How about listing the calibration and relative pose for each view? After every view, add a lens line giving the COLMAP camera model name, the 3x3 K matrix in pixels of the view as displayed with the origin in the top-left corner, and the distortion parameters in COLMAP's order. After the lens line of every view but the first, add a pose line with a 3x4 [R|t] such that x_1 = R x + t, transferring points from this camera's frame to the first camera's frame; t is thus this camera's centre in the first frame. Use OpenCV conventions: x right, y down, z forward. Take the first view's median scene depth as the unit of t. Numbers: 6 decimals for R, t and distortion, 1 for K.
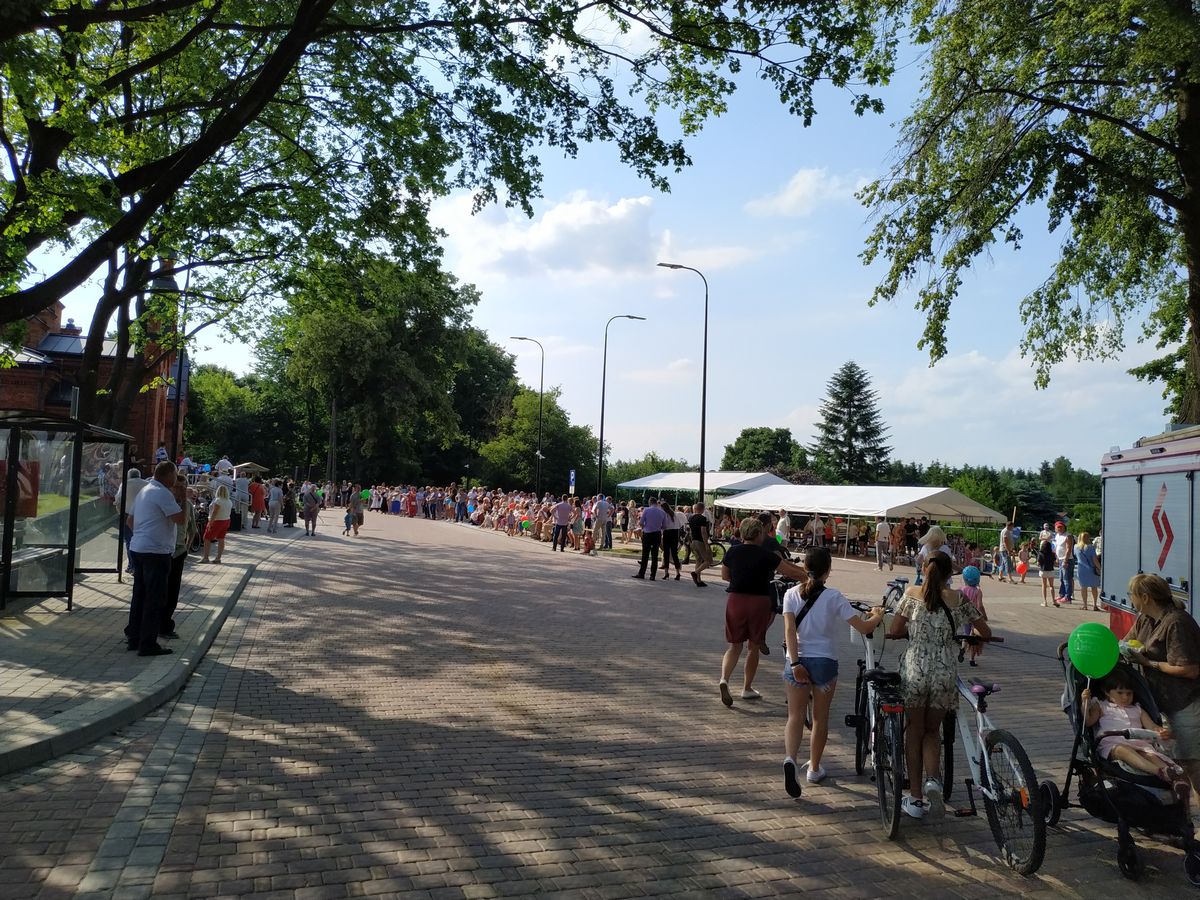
lens RADIAL K [[856.5, 0, 615.4], [0, 856.5, 454.0], [0, 0, 1]] dist [0.028999, -0.065143]
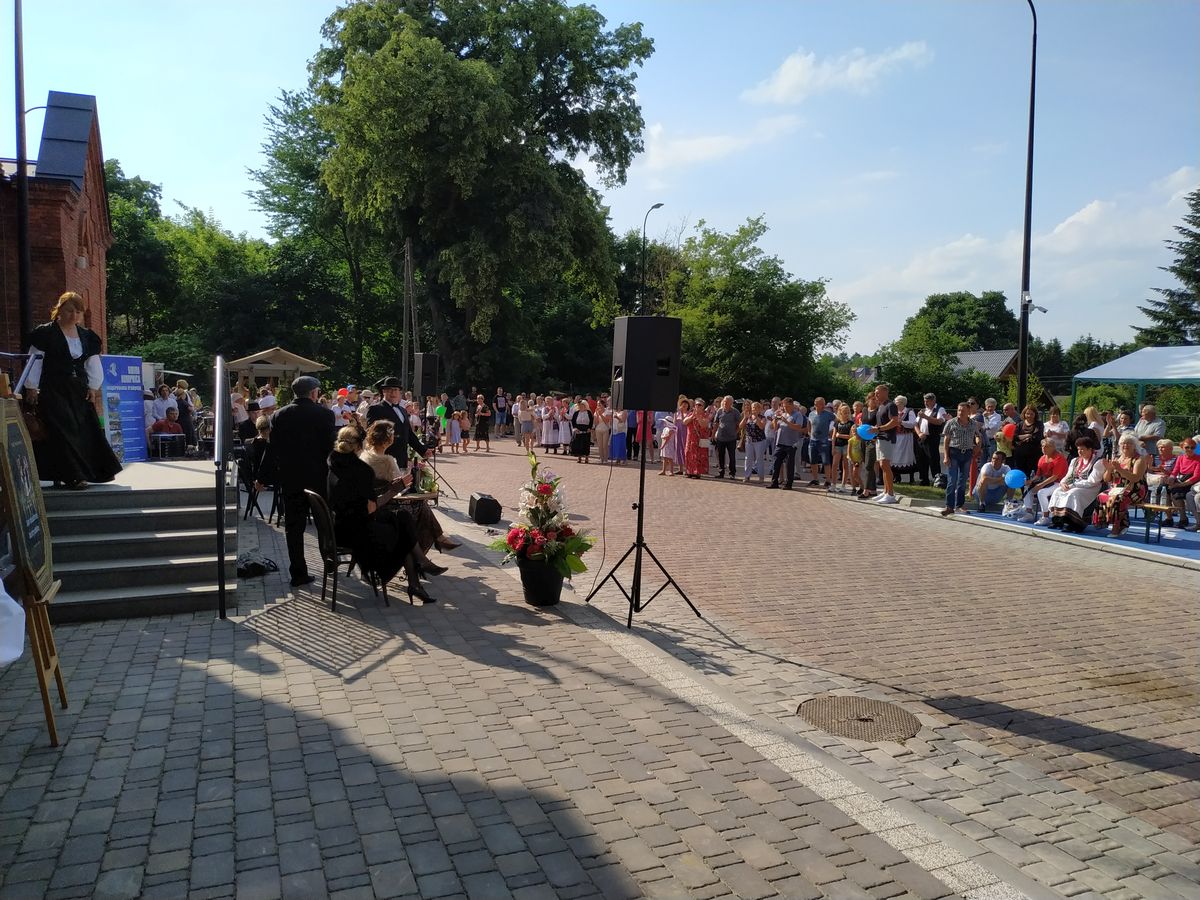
lens RADIAL K [[859.2, 0, 623.3], [0, 859.2, 445.7], [0, 0, 1]] dist [0.046935, -0.072092]
pose [[0.999371, -0.035216, -0.004187, -0.180573], [0.035464, 0.993067, 0.112068, 0.009526], [0.000211, -0.112146, 0.993692, 0.412623]]
